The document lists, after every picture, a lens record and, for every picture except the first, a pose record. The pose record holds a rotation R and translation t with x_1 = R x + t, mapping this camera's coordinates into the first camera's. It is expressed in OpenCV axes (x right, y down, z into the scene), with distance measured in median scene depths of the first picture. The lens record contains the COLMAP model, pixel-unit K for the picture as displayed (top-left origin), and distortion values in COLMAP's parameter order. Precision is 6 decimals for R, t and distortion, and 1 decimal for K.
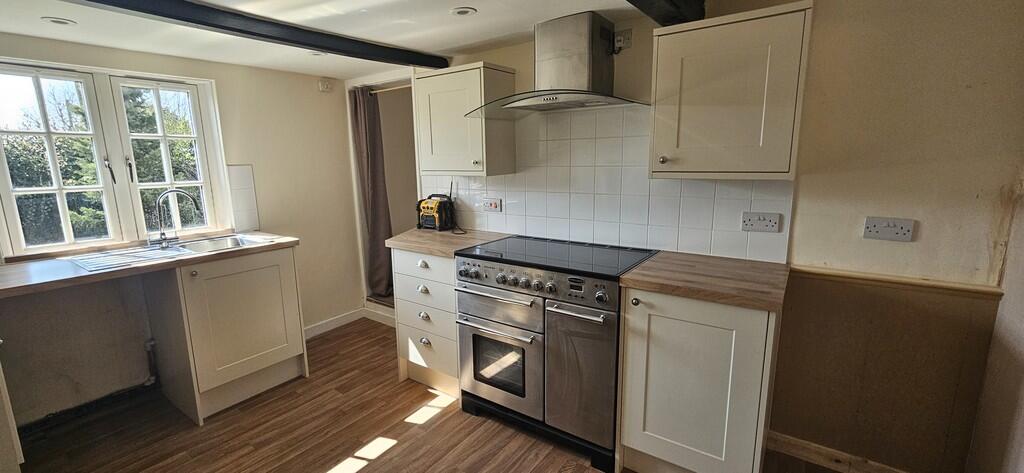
lens RADIAL K [[423.3, 0, 500.1], [0, 423.3, 239.4], [0, 0, 1]] dist [-0.000202, 0.000744]
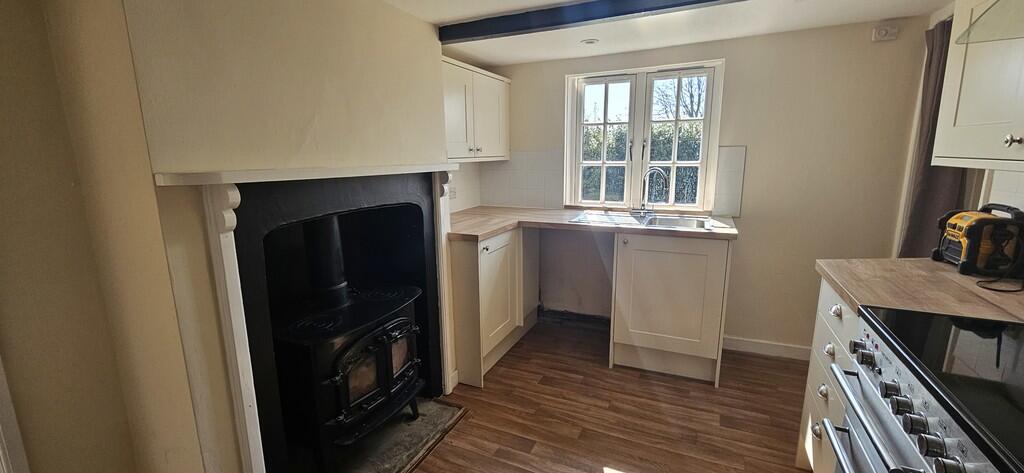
lens RADIAL K [[423.3, 0, 500.1], [0, 423.3, 239.4], [0, 0, 1]] dist [-0.000202, 0.000744]
pose [[0.185731, 0.211422, -0.959586, 0.289237], [-0.171644, 0.968543, 0.180174, -0.067403], [0.967493, 0.131243, 0.216178, 0.389785]]
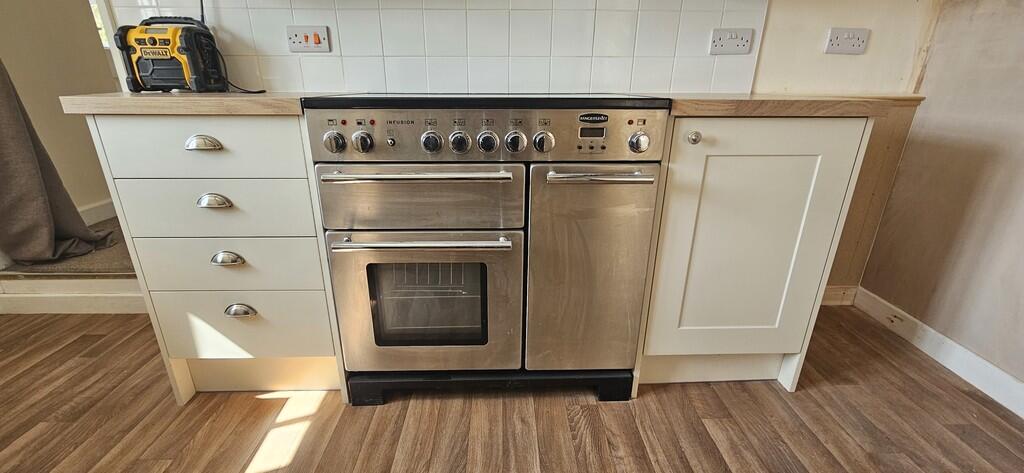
lens RADIAL K [[423.3, 0, 500.1], [0, 423.3, 239.4], [0, 0, 1]] dist [-0.000202, 0.000744]
pose [[0.793289, -0.192224, 0.577704, -0.213320], [0.097212, 0.976669, 0.191485, 0.101609], [-0.601034, -0.095743, 0.793468, 0.458165]]
